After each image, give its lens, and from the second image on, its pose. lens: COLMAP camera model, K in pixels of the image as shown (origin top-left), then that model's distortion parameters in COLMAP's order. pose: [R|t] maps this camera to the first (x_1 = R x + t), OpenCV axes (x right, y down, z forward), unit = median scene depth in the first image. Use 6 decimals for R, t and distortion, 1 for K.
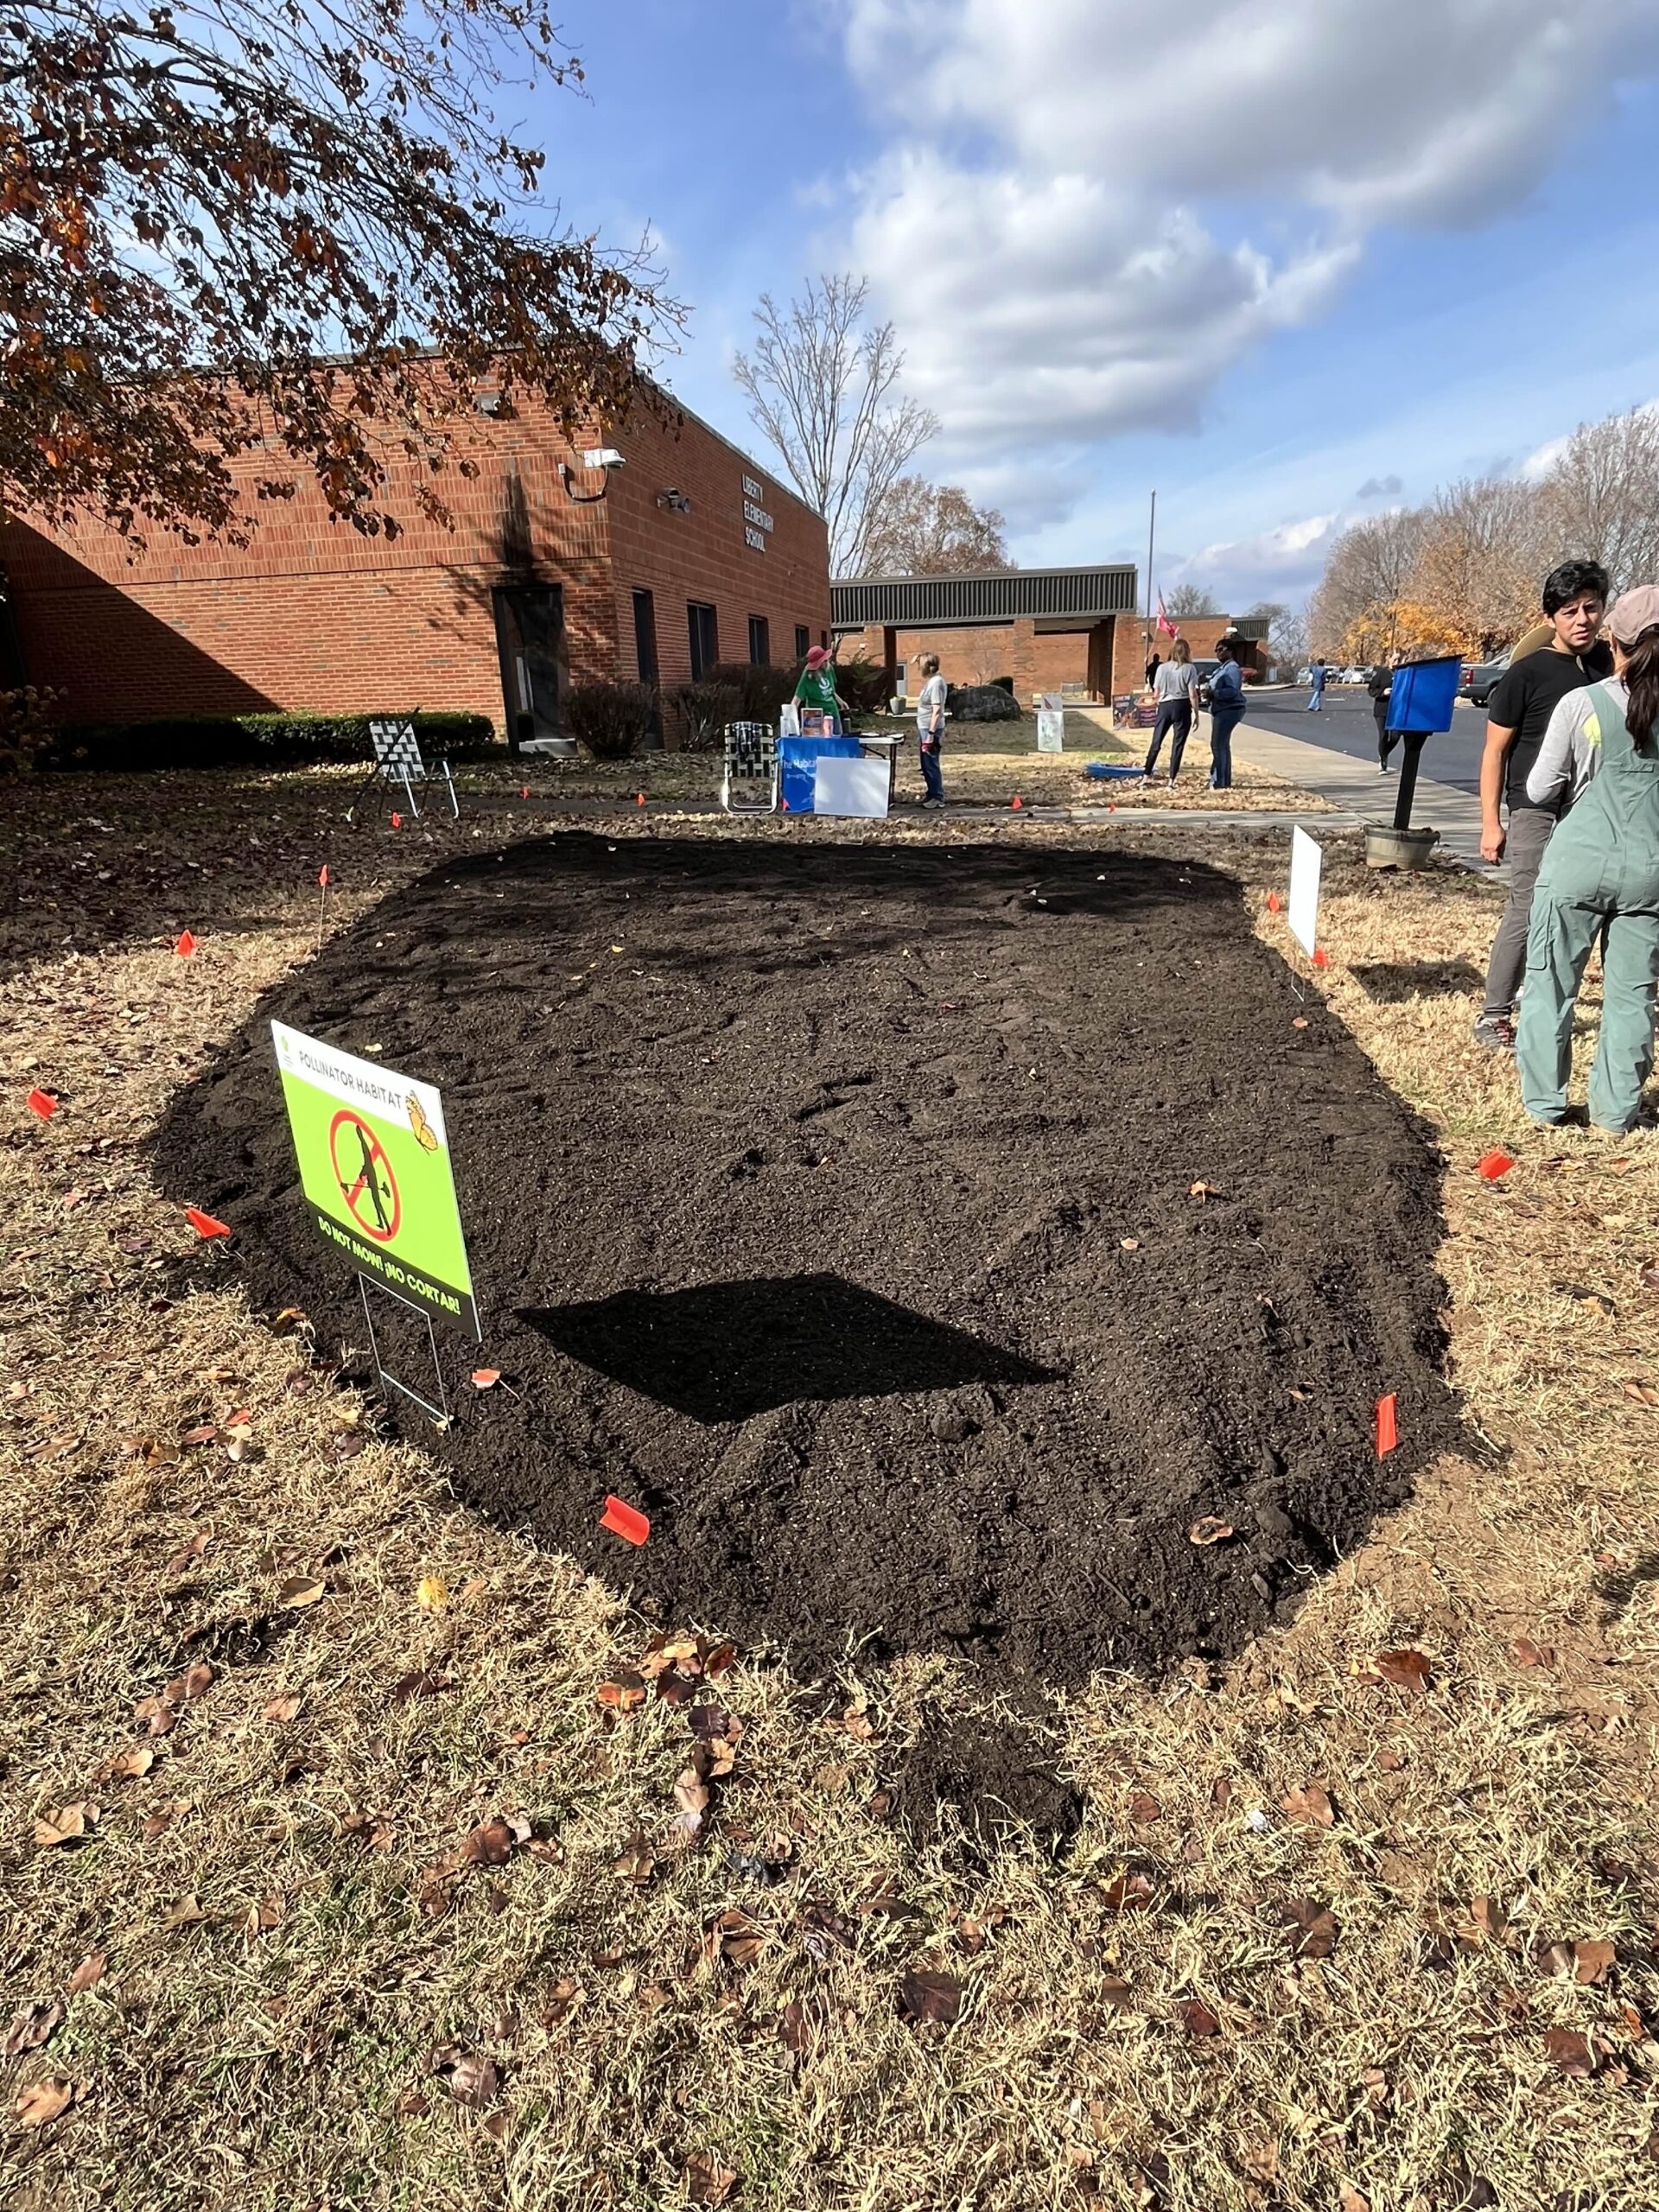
lens RADIAL K [[1178.1, 0, 832.1], [0, 1178.1, 1110.5], [0, 0, 1]] dist [-0.002216, -0.005834]
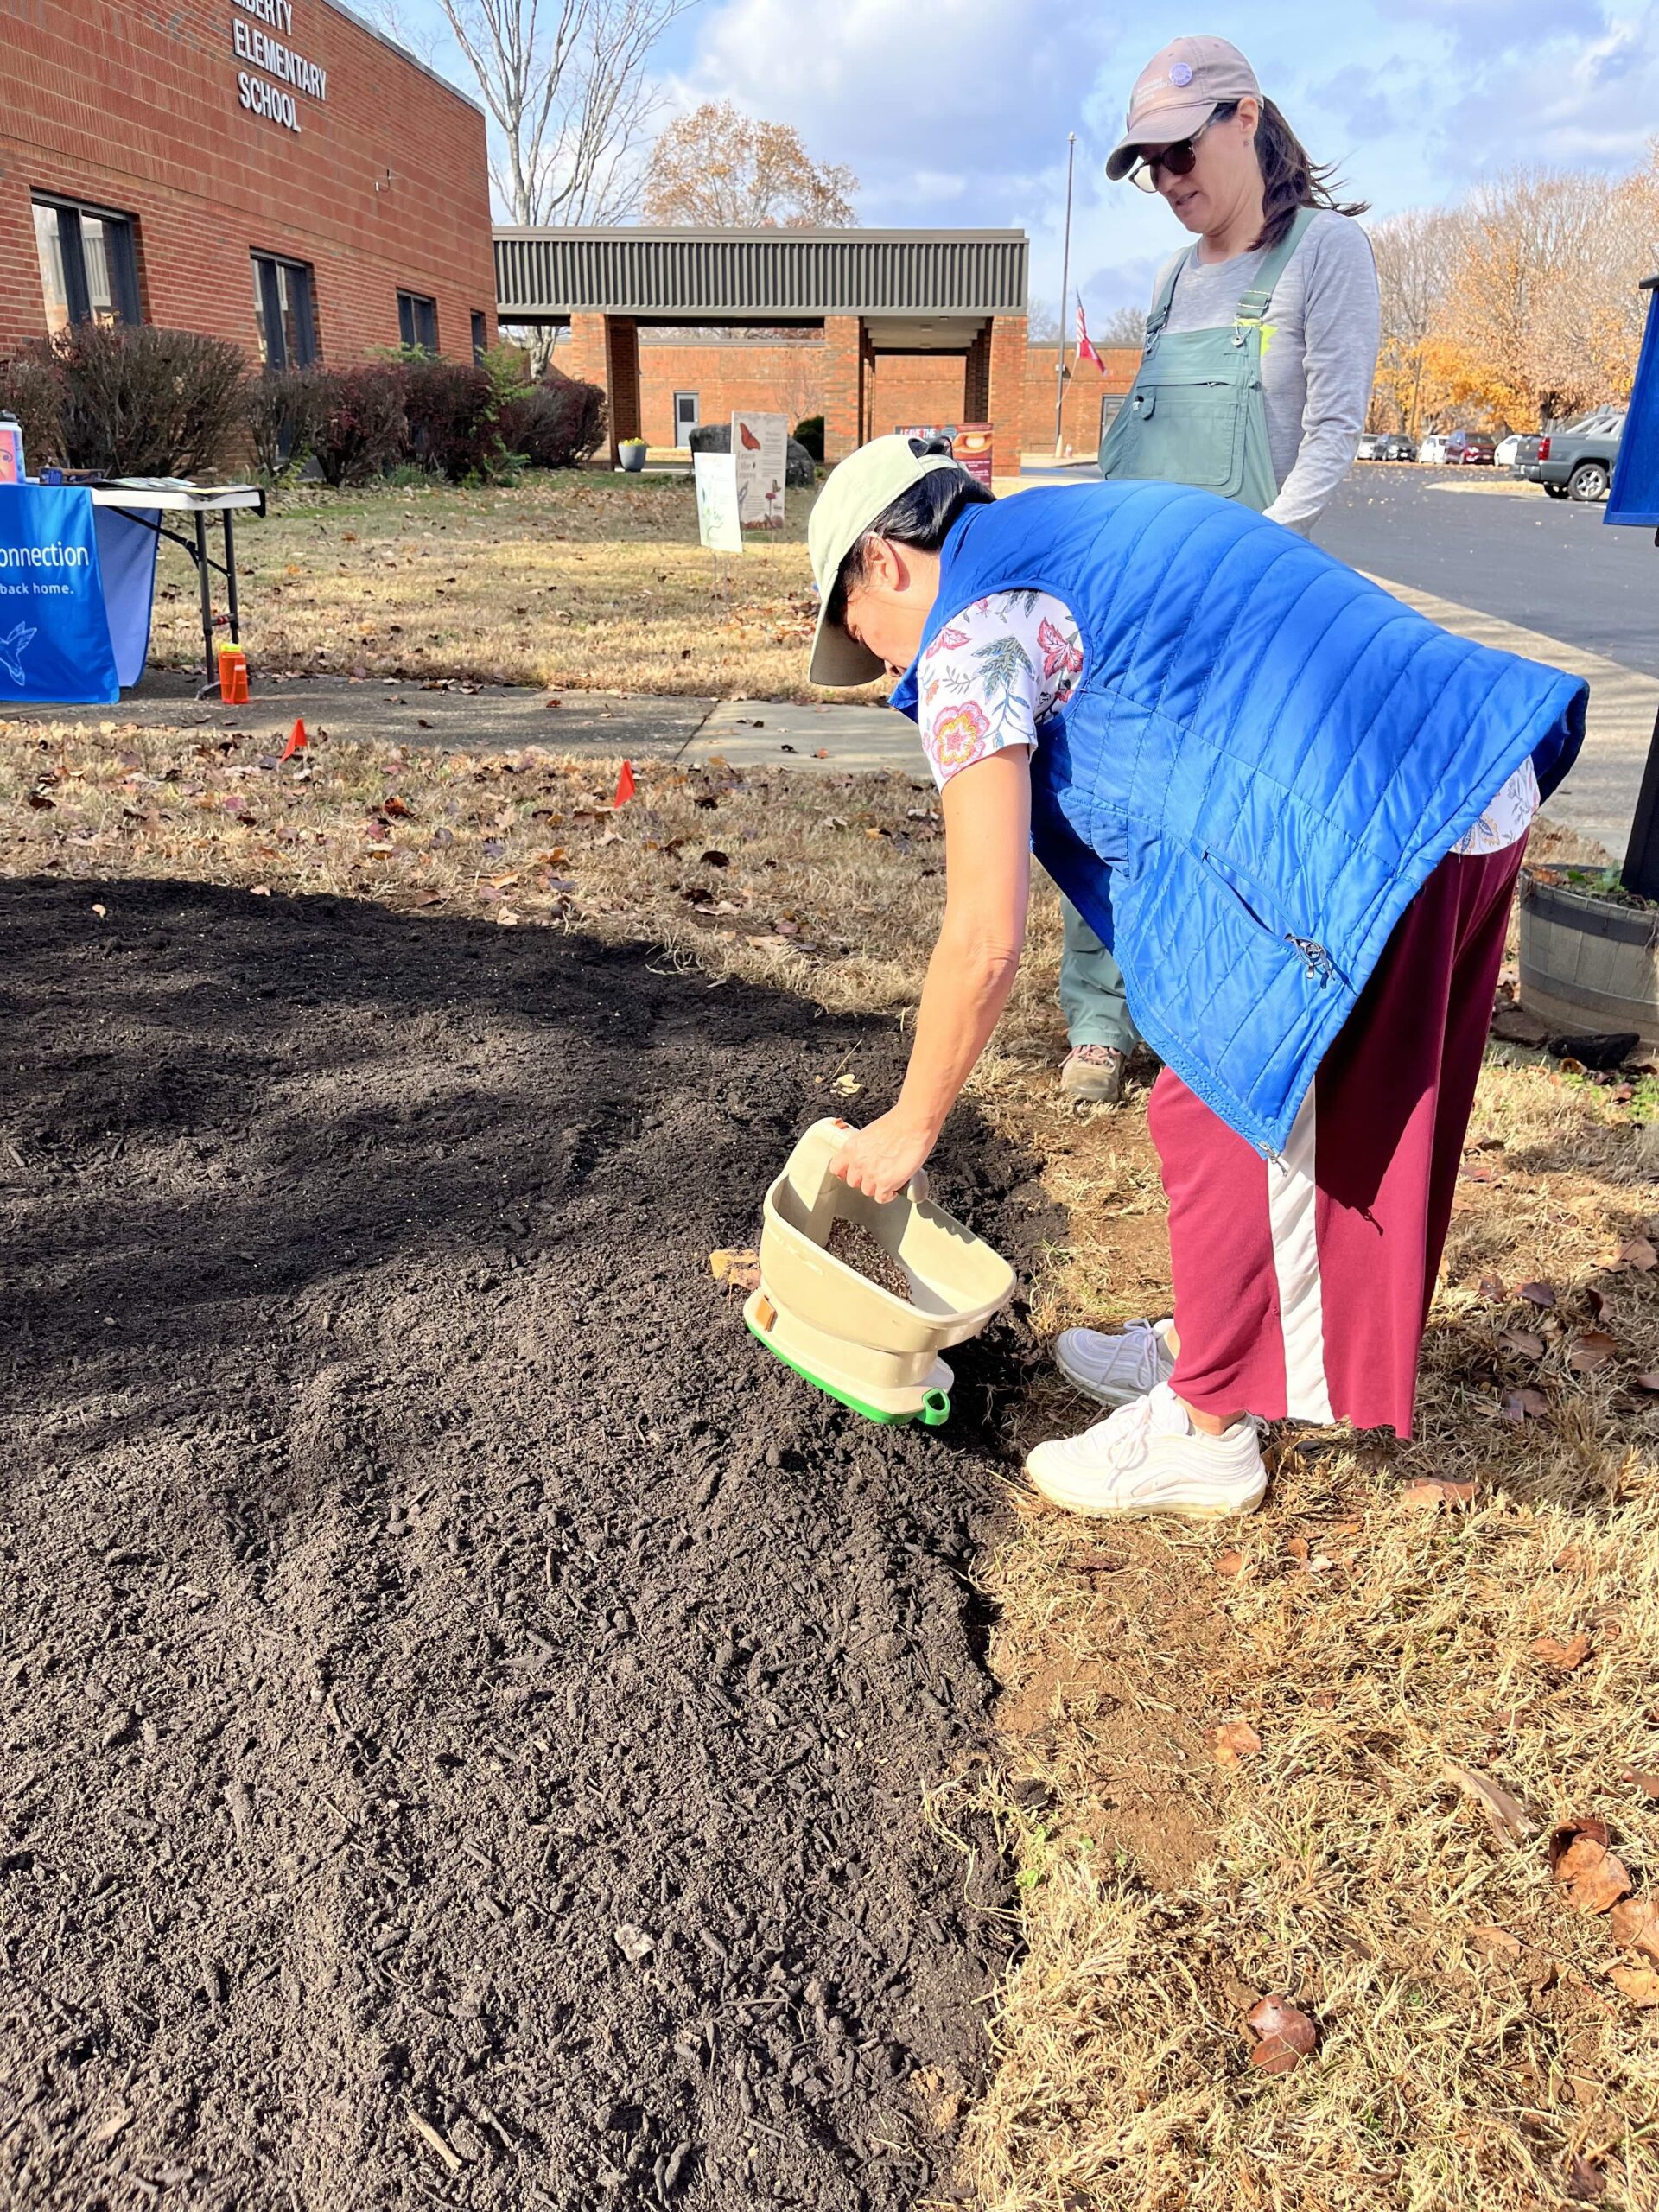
lens RADIAL K [[1681.7, 0, 829.1], [0, 1681.7, 1103.9], [0, 0, 1]] dist [0.010512, 0.004014]
pose [[0.992957, 0.000820, 0.118477, 0.178422], [-0.004635, 0.999479, 0.031926, -0.151091], [-0.118389, -0.032251, 0.992443, 0.458064]]
